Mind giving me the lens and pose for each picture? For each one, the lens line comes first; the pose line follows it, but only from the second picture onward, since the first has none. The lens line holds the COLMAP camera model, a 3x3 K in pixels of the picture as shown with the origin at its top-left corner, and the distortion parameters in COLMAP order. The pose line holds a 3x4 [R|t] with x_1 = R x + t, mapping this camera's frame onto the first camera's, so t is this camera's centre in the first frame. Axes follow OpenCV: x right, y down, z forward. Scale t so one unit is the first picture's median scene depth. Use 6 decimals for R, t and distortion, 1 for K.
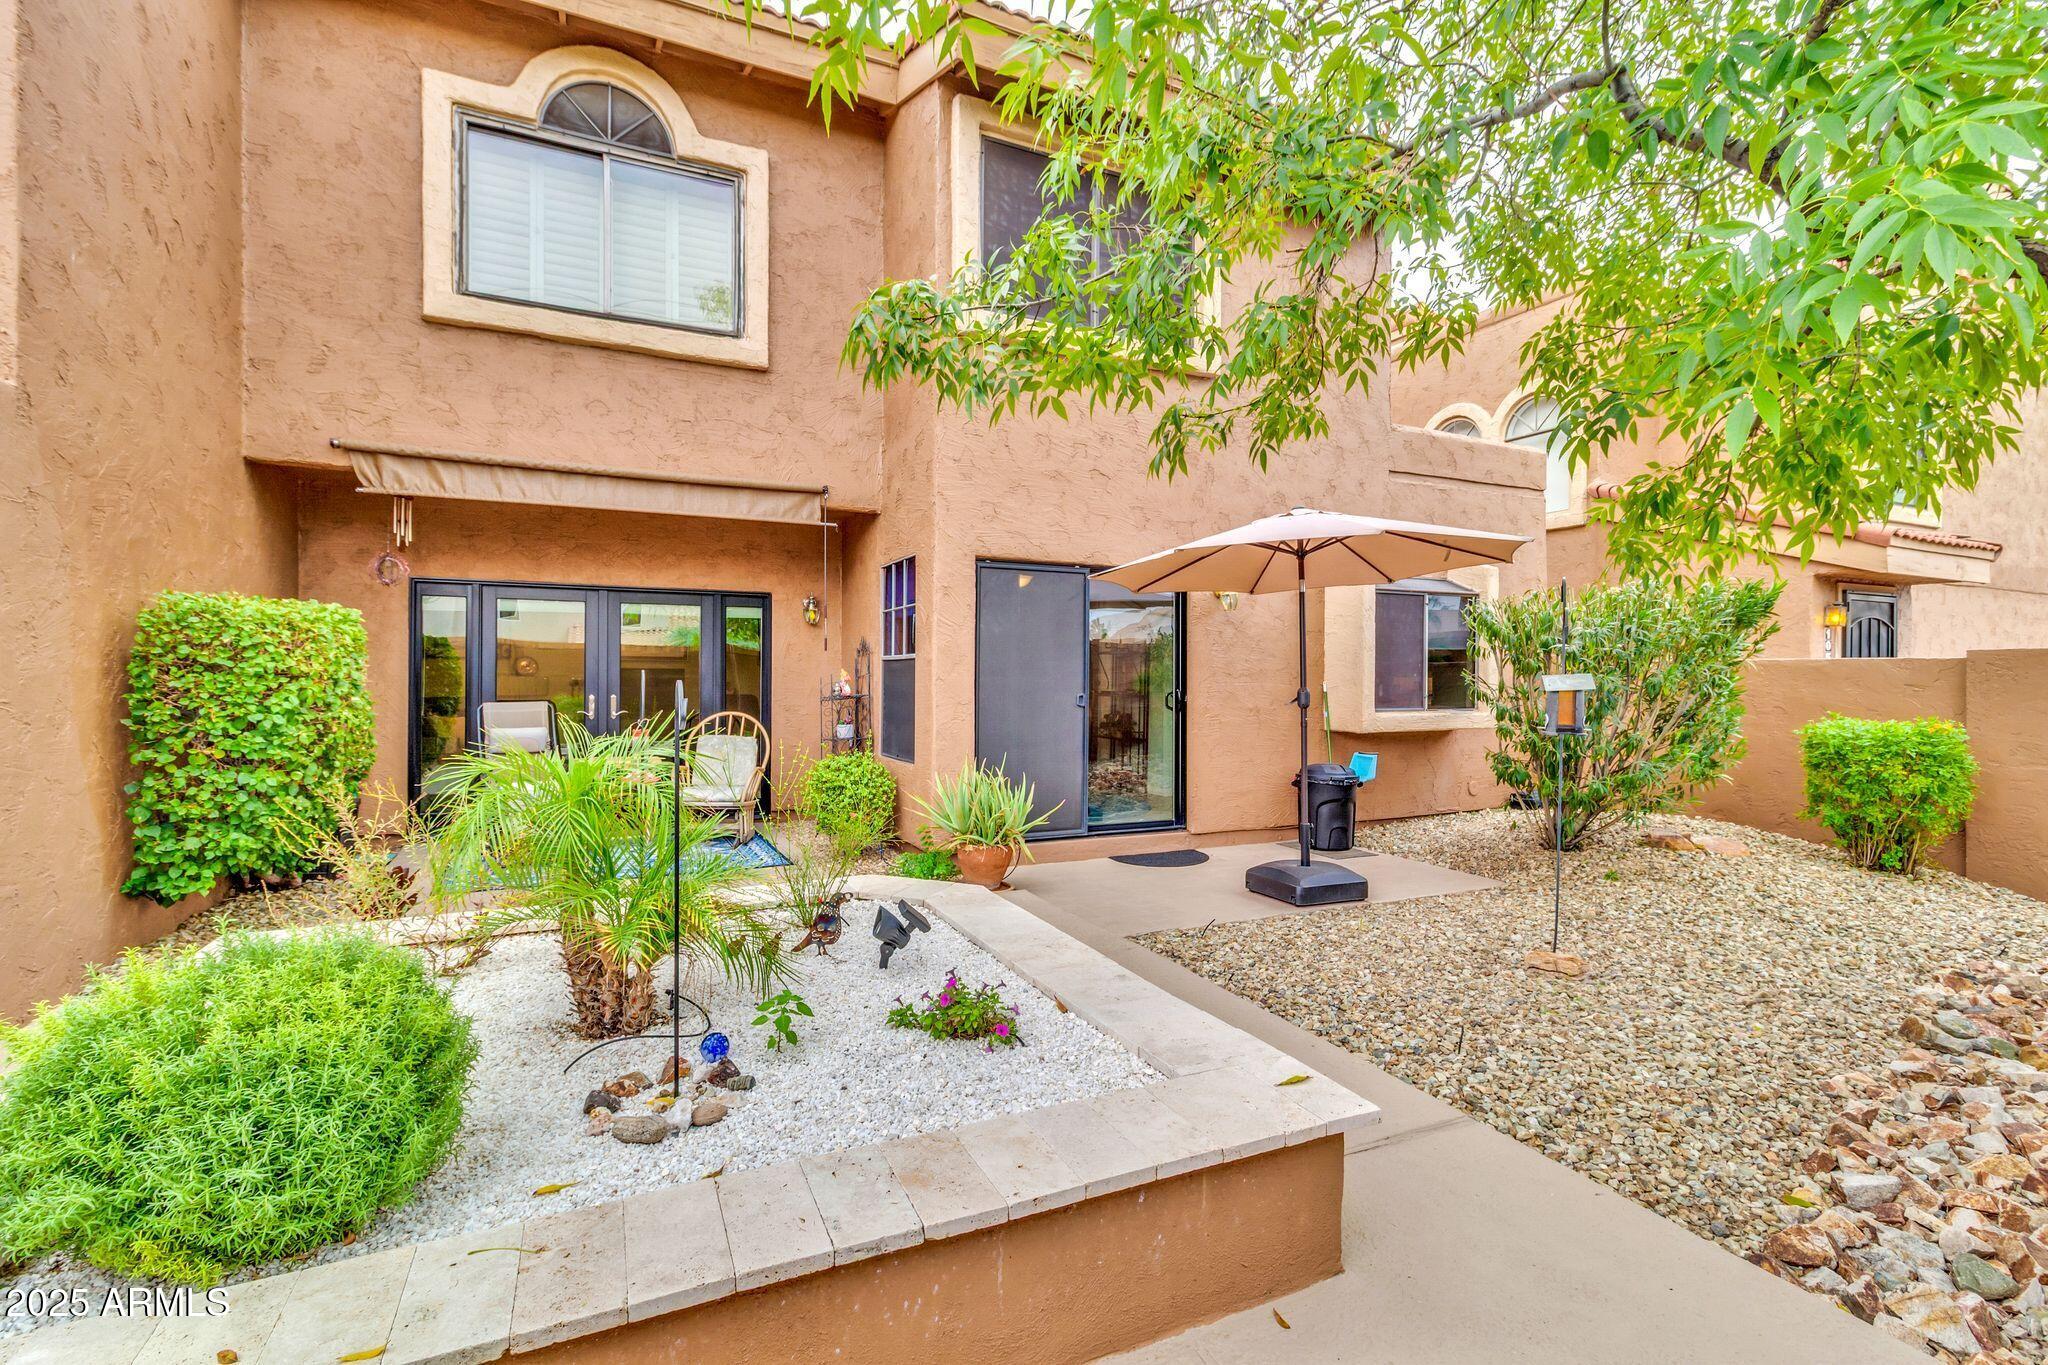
lens RADIAL K [[940.7, 0, 1032.2], [0, 940.7, 684.5], [0, 0, 1]] dist [0.002457, -0.000057]
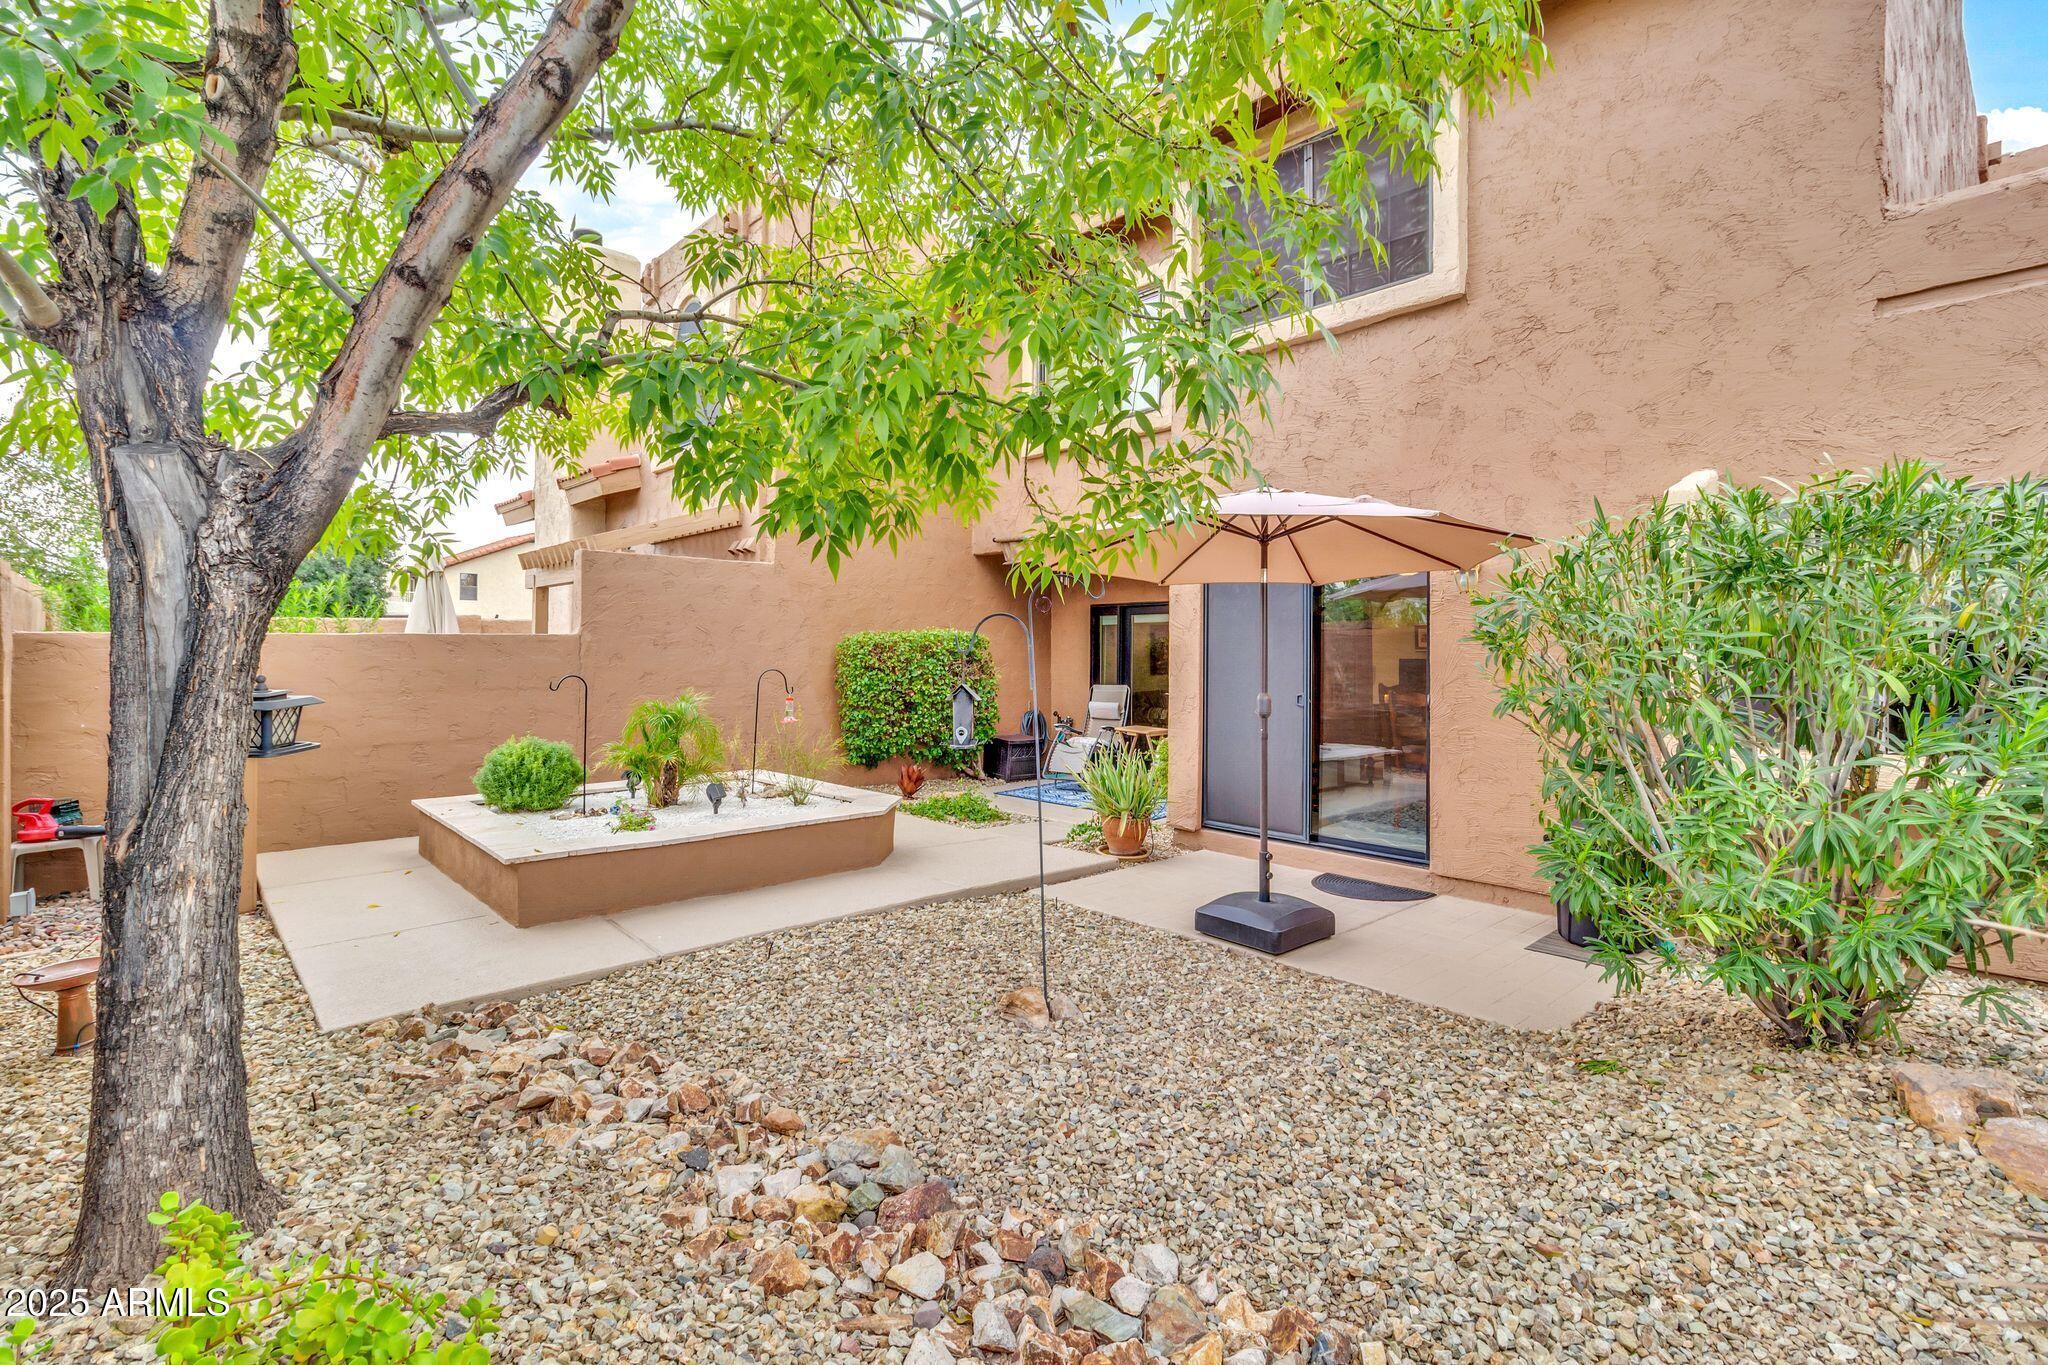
lens RADIAL K [[957.1, 0, 1055.4], [0, 957.1, 652.3], [0, 0, 1]] dist [0.001798, -0.000236]
pose [[0.303158, -0.003912, -0.952932, 0.863417], [-0.011429, 0.999905, -0.007741, -0.020942], [0.952872, 0.013238, 0.303084, 0.452006]]
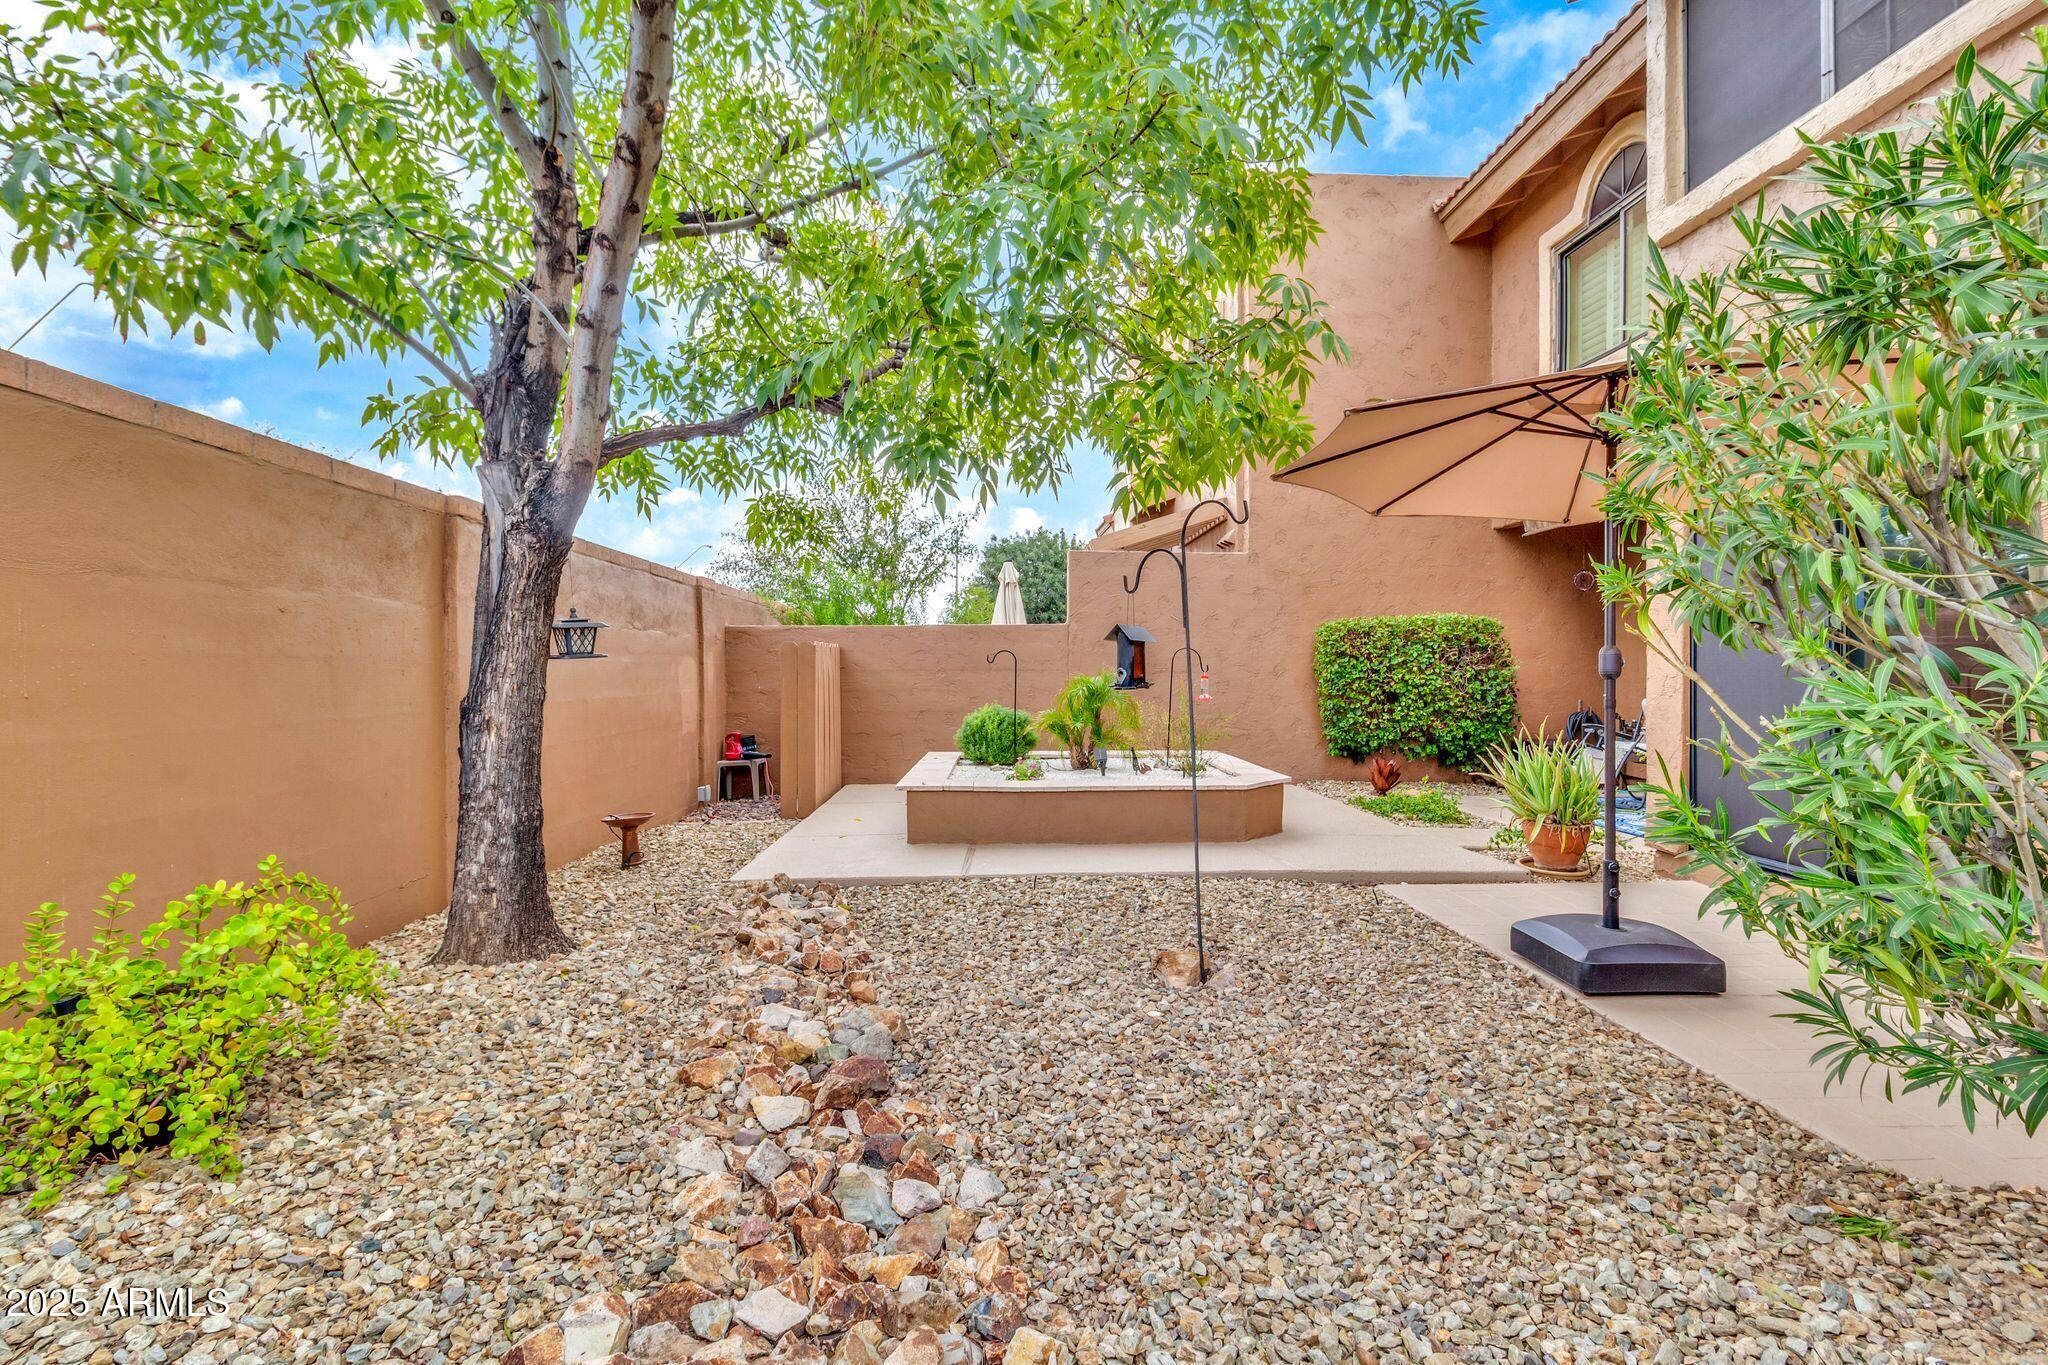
lens RADIAL K [[957.4, 0, 1045.2], [0, 957.4, 668.5], [0, 0, 1]] dist [0.003634, -0.000639]
pose [[-0.378711, -0.006760, -0.925490, 0.837241], [-0.012739, 0.999917, -0.002091, 0.019247], [0.925427, 0.010998, -0.378765, 0.724288]]
